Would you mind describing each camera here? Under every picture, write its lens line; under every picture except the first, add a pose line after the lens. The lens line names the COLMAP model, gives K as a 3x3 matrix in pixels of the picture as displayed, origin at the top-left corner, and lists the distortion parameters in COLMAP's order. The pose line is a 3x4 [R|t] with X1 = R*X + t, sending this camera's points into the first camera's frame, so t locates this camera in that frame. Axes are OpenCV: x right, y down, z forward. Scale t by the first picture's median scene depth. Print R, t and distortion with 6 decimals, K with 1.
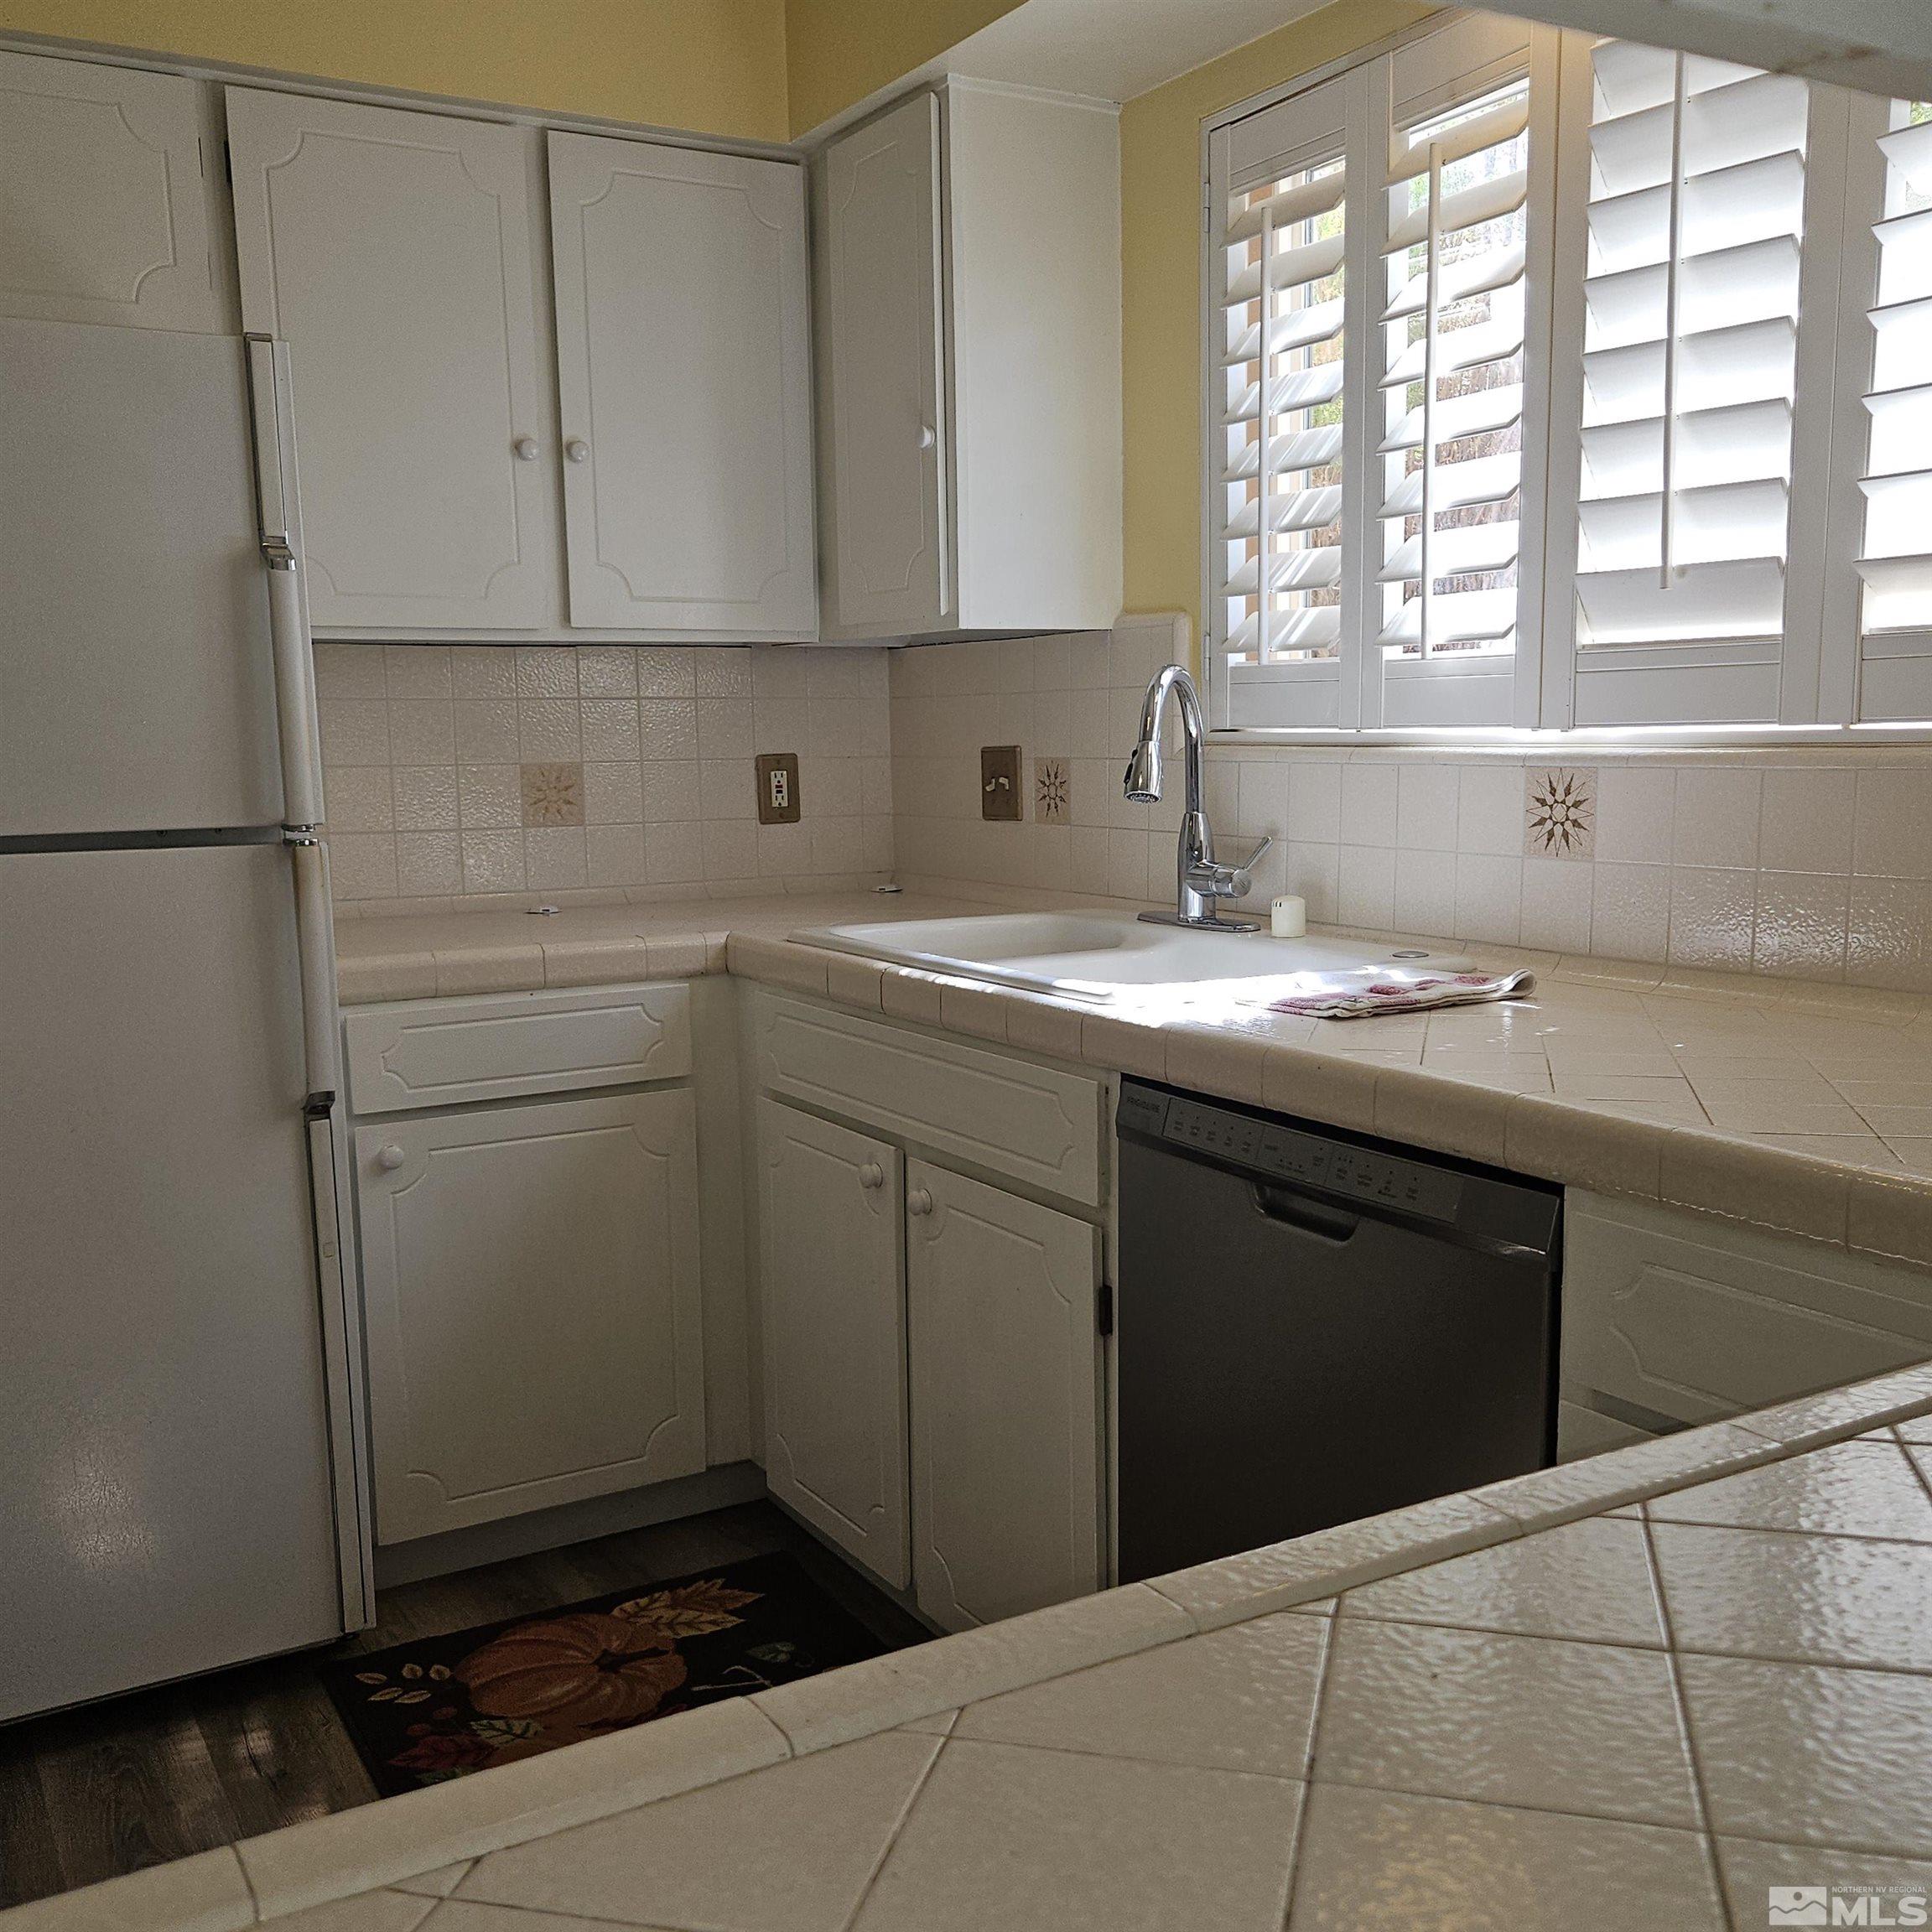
lens RADIAL K [[1864.3, 0, 966.0], [0, 1864.3, 966.0], [0, 0, 1]] dist [0.039437, -0.068063]
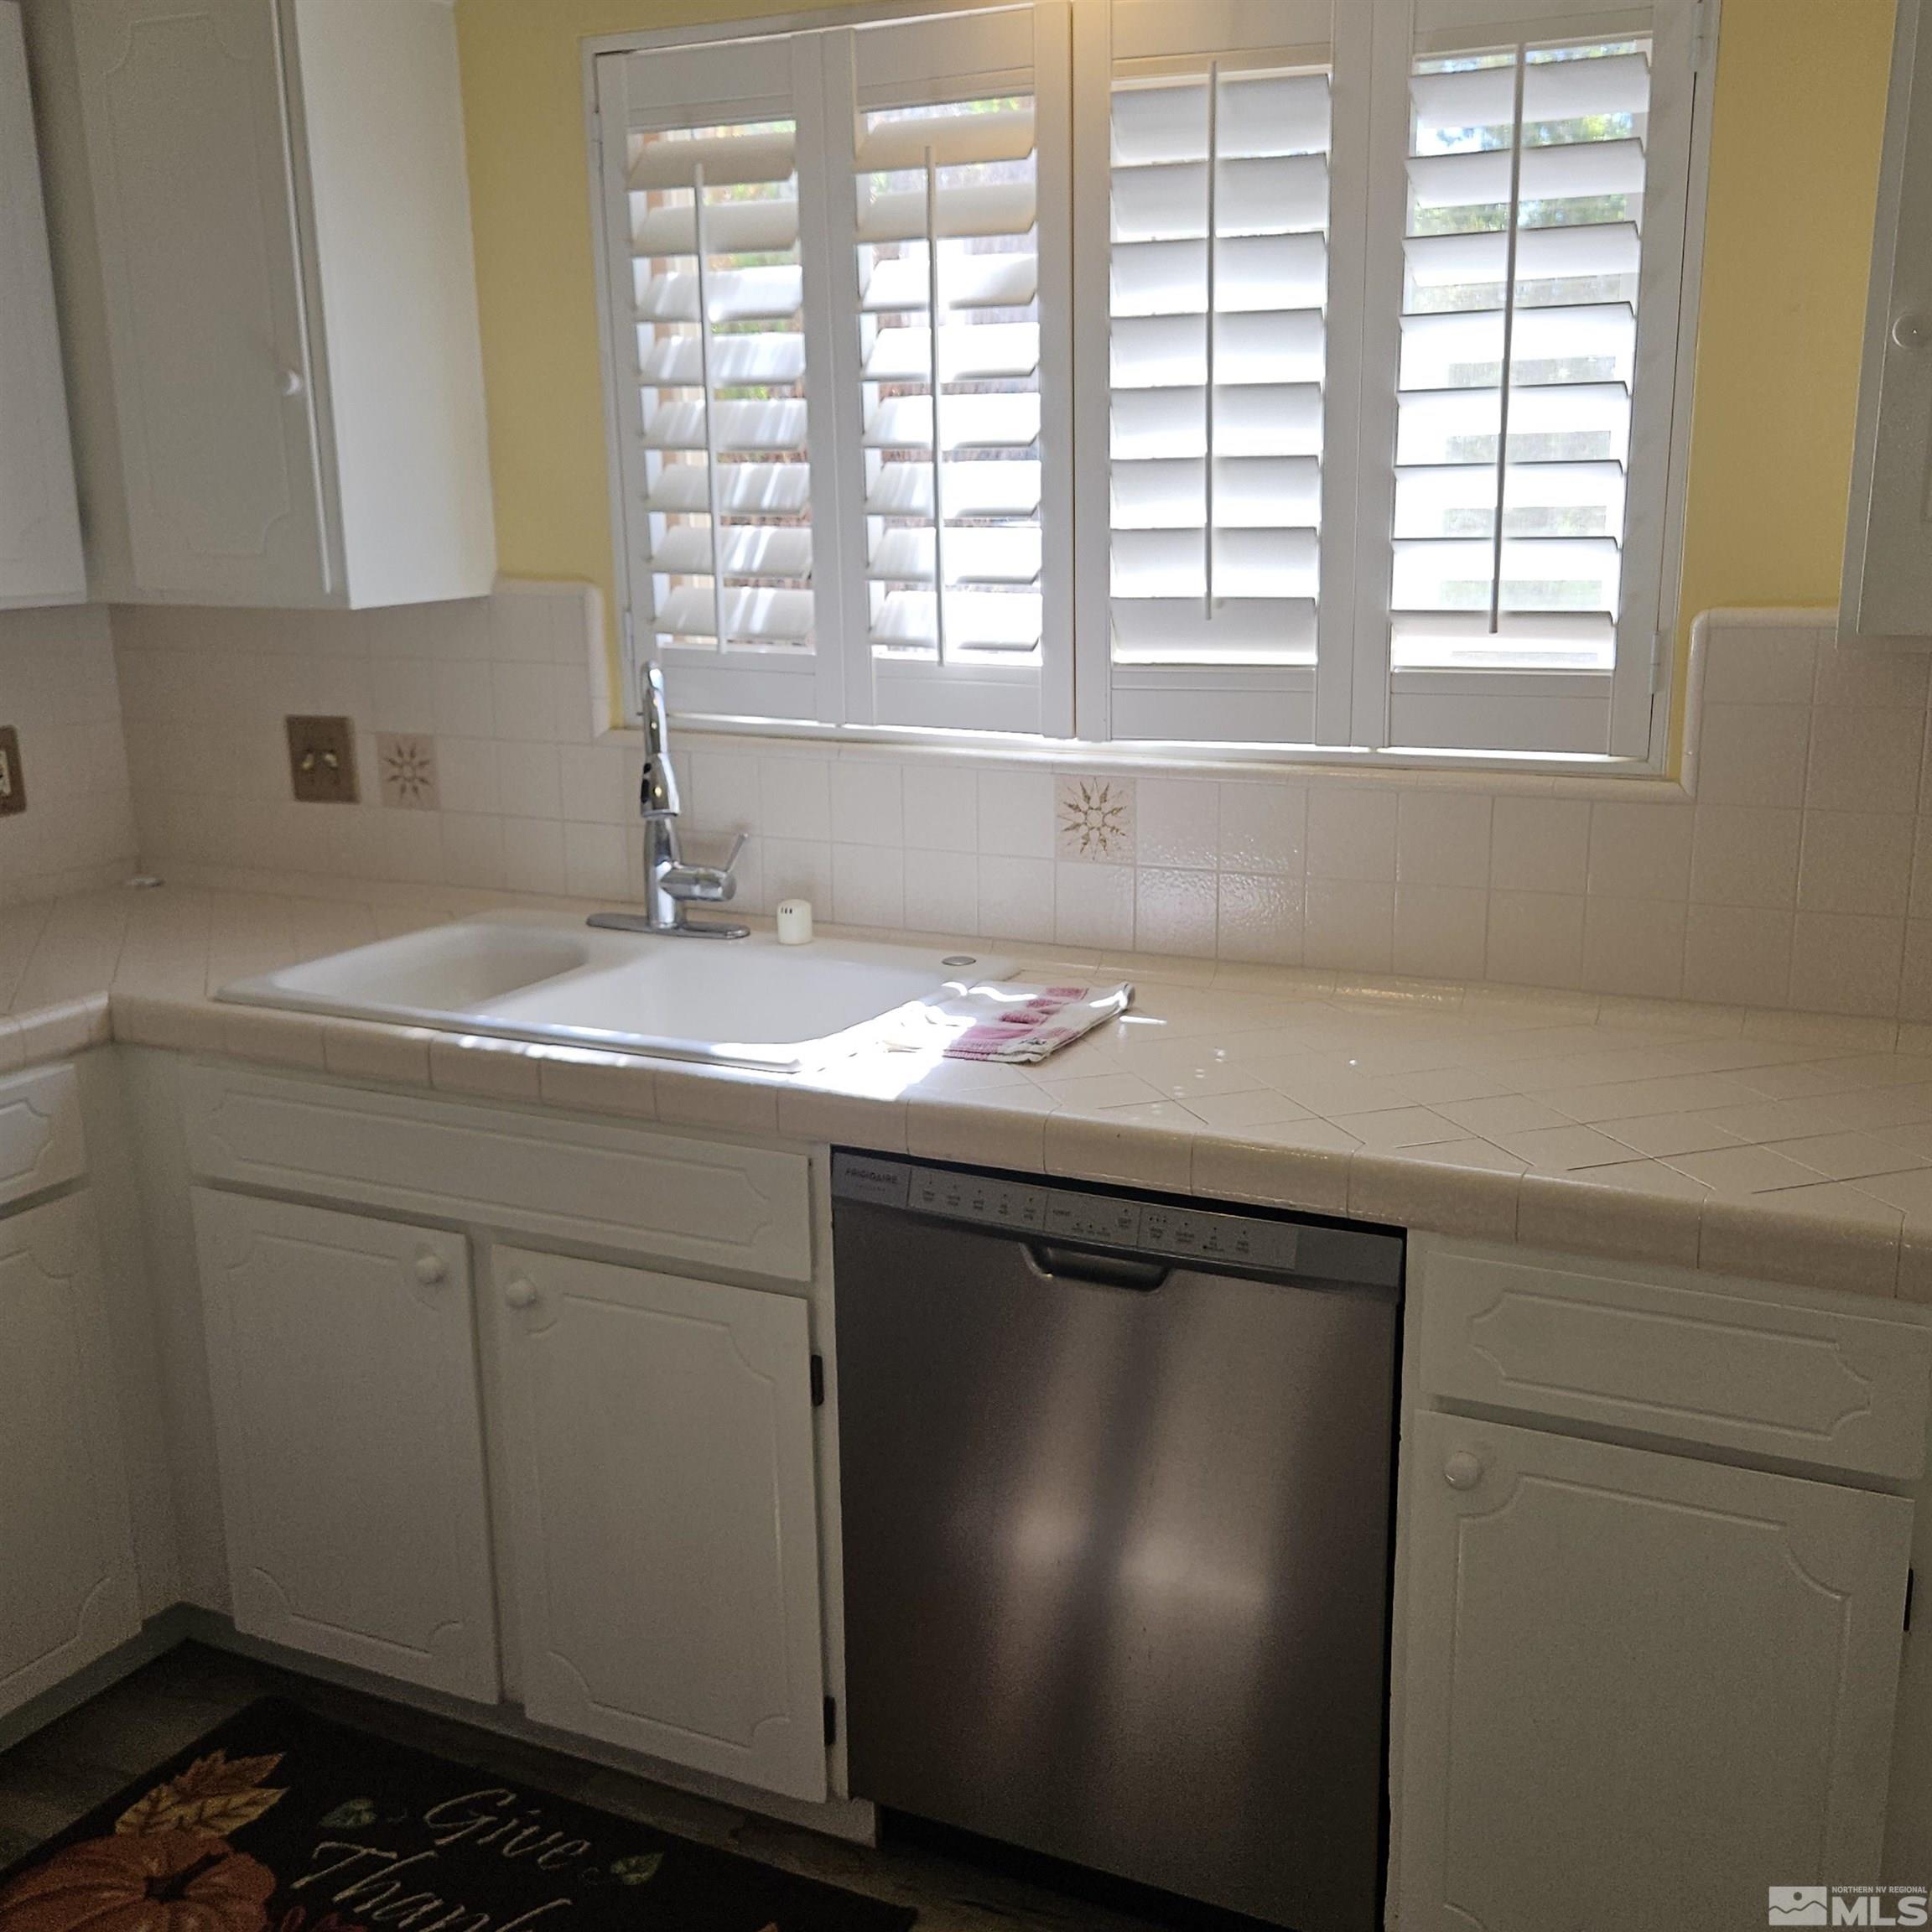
lens RADIAL K [[2112.5, 0, 966.0], [0, 2112.5, 966.0], [0, 0, 1]] dist [0.028242, -0.015789]
pose [[0.851212, -0.115158, 0.512033, -0.339454], [0.071190, 0.991948, 0.104744, -0.120699], [-0.519972, -0.052708, 0.852556, 0.016373]]
